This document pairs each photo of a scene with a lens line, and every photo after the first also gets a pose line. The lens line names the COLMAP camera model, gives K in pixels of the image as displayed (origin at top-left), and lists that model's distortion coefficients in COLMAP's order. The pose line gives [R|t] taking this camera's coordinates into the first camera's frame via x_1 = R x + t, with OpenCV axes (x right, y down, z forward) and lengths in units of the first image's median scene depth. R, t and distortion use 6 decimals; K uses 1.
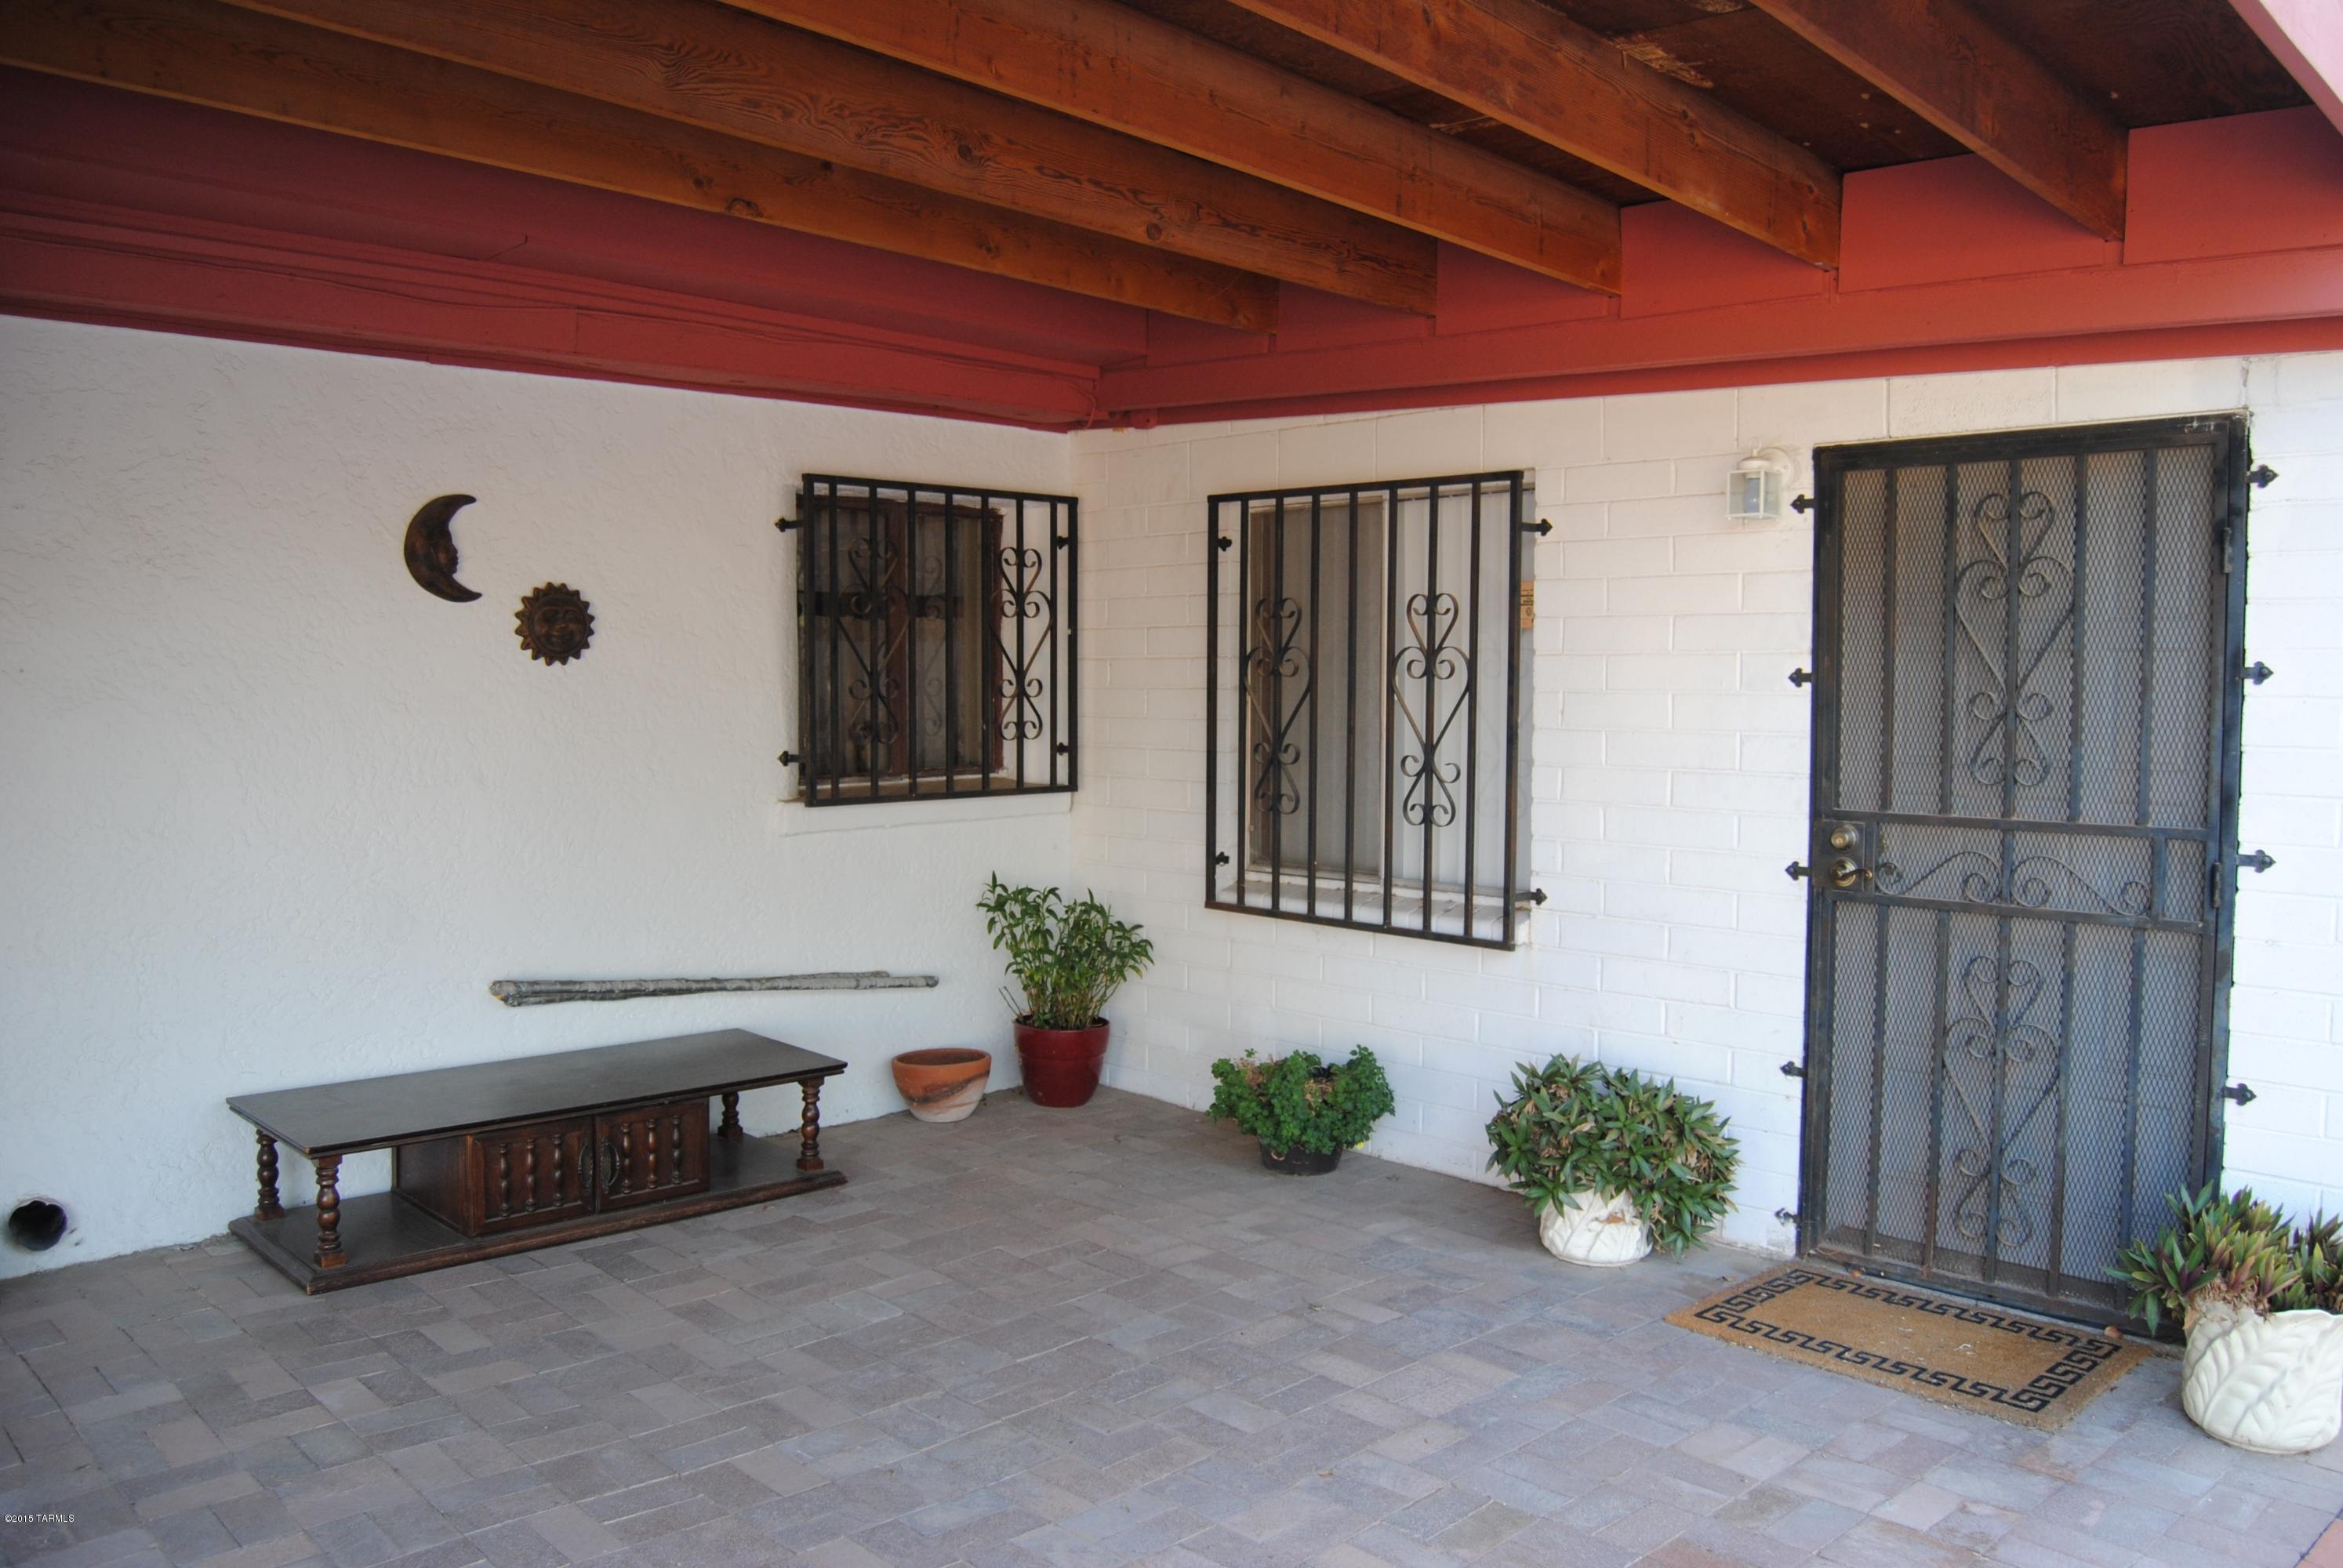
lens RADIAL K [[1862.7, 0, 1170.8], [0, 1862.7, 781.9], [0, 0, 1]] dist [-0.002169, -0.000847]
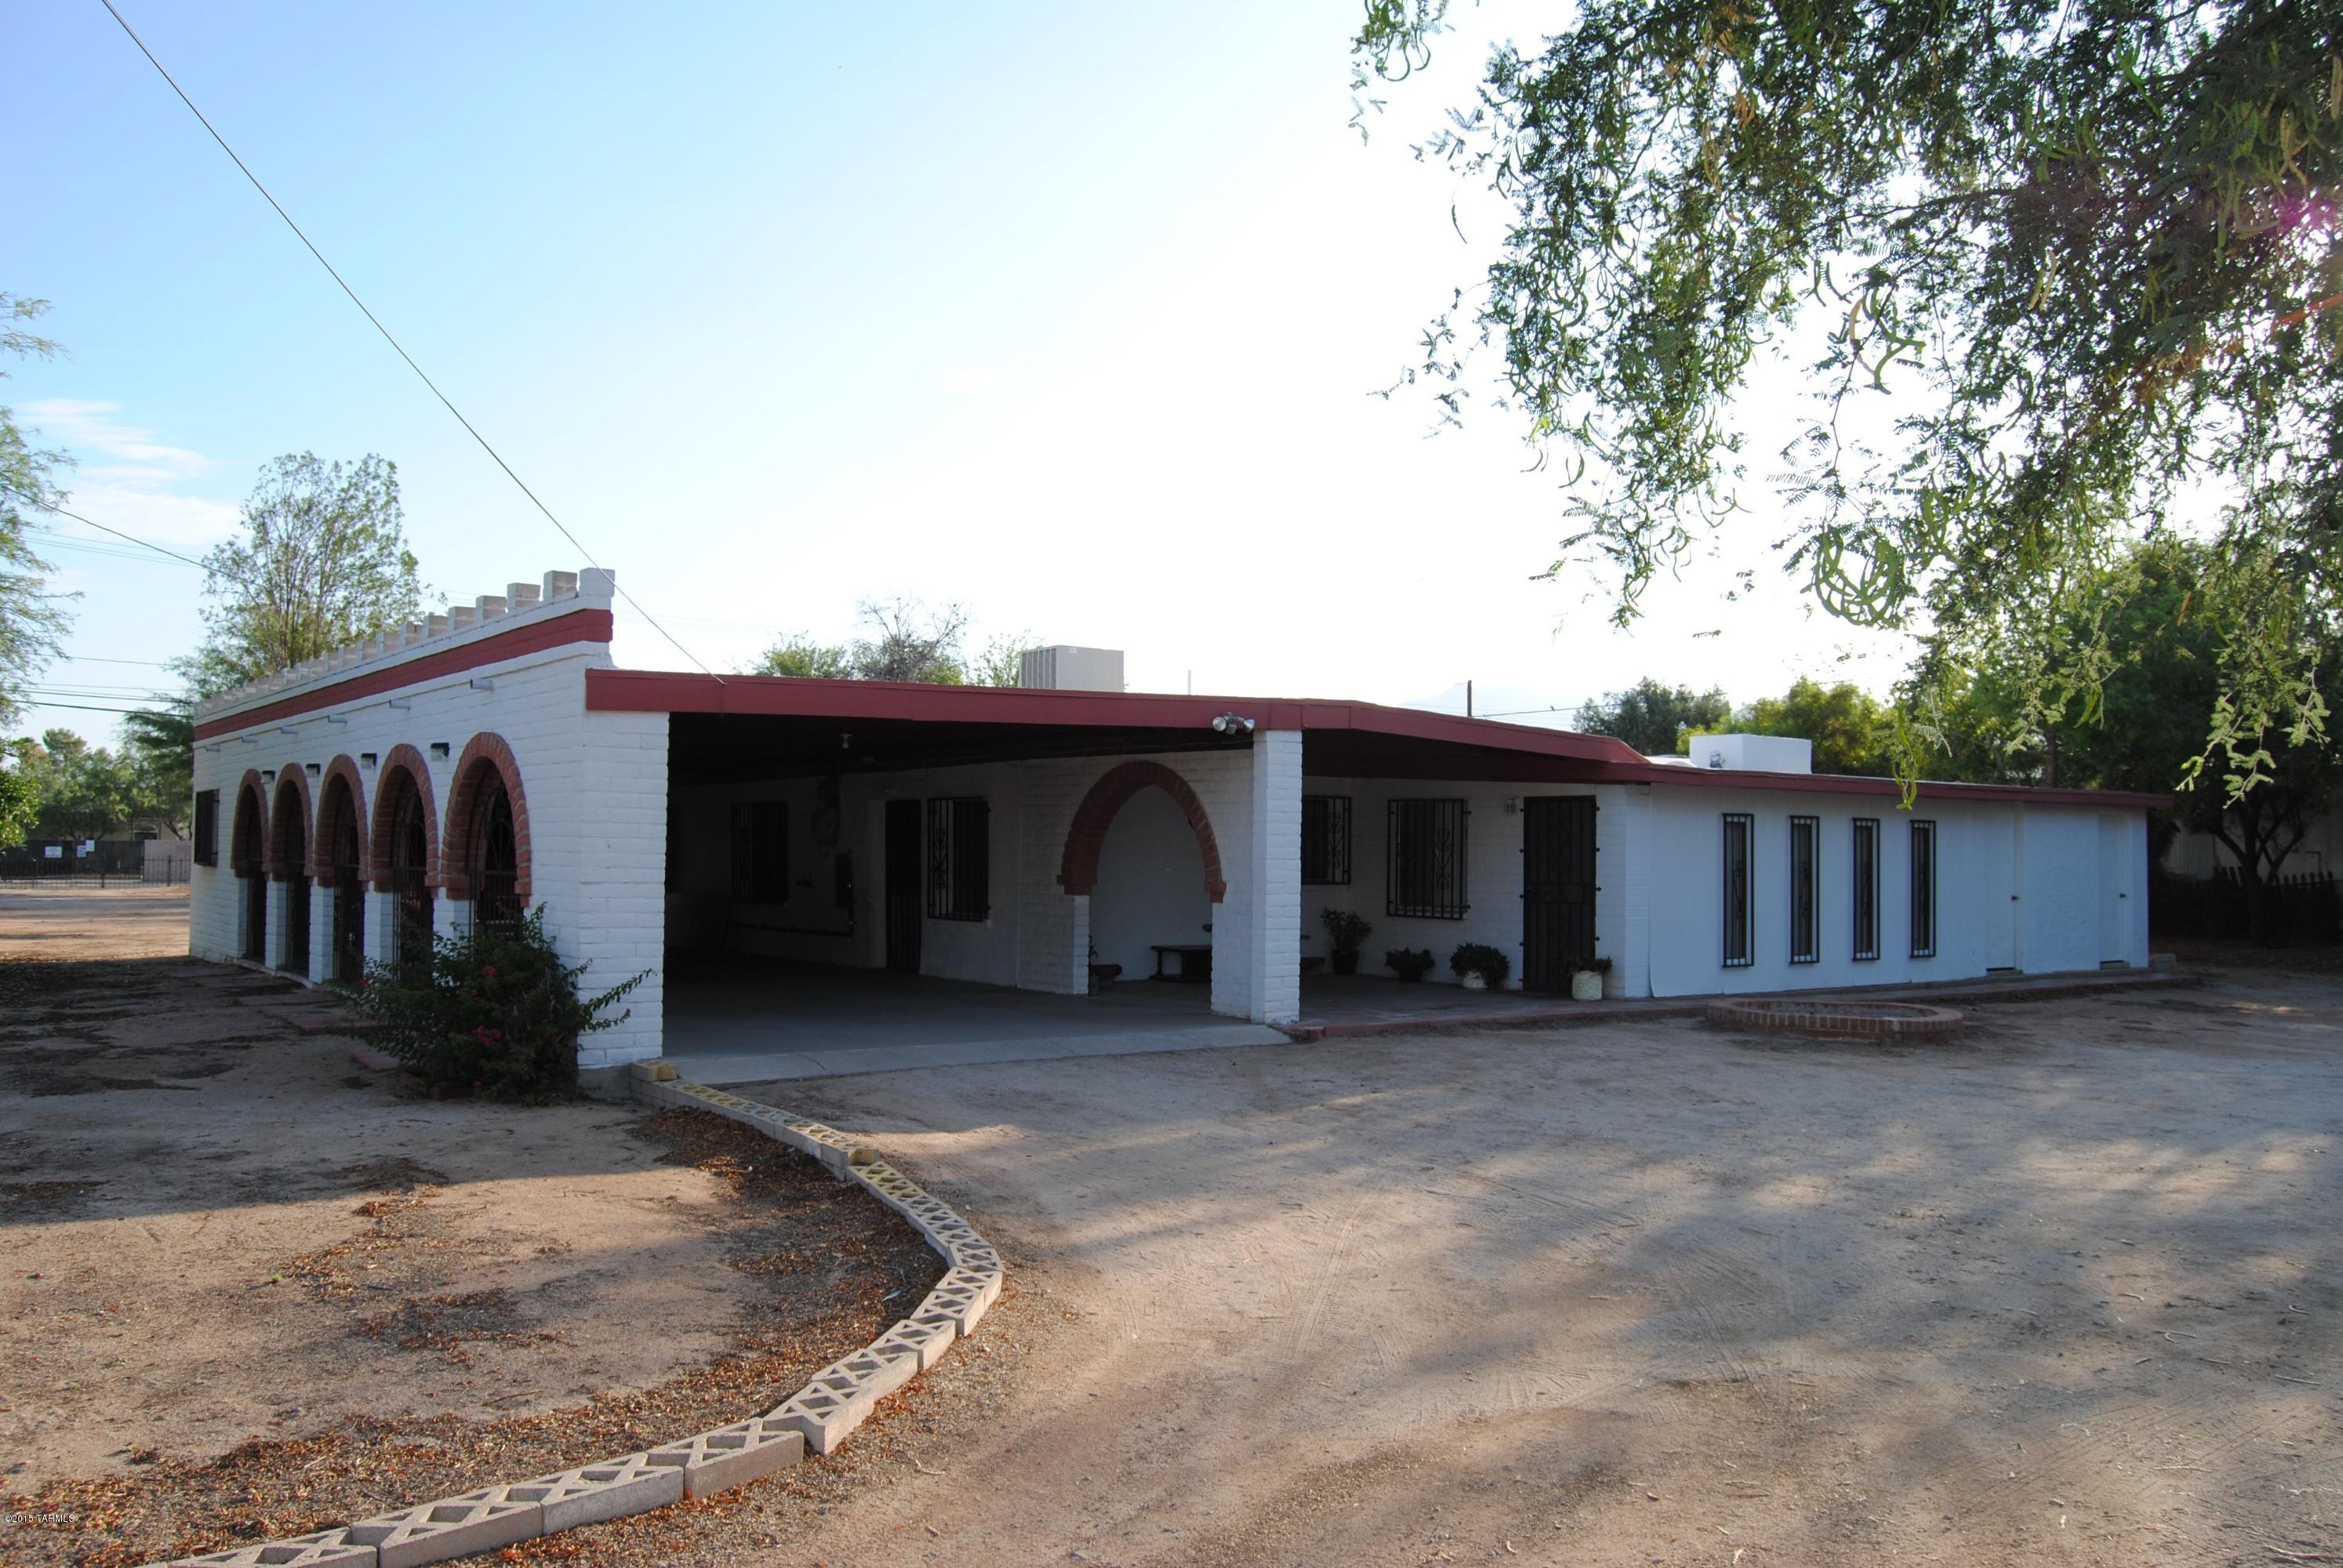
lens RADIAL K [[1862.7, 0, 1172.7], [0, 1862.7, 785.6], [0, 0, 1]] dist [-0.002169, -0.000847]
pose [[0.990453, 0.004906, -0.137767, 0.118467], [-0.018324, 0.995184, -0.096297, 0.196407], [0.136631, 0.097902, 0.985772, -2.967832]]
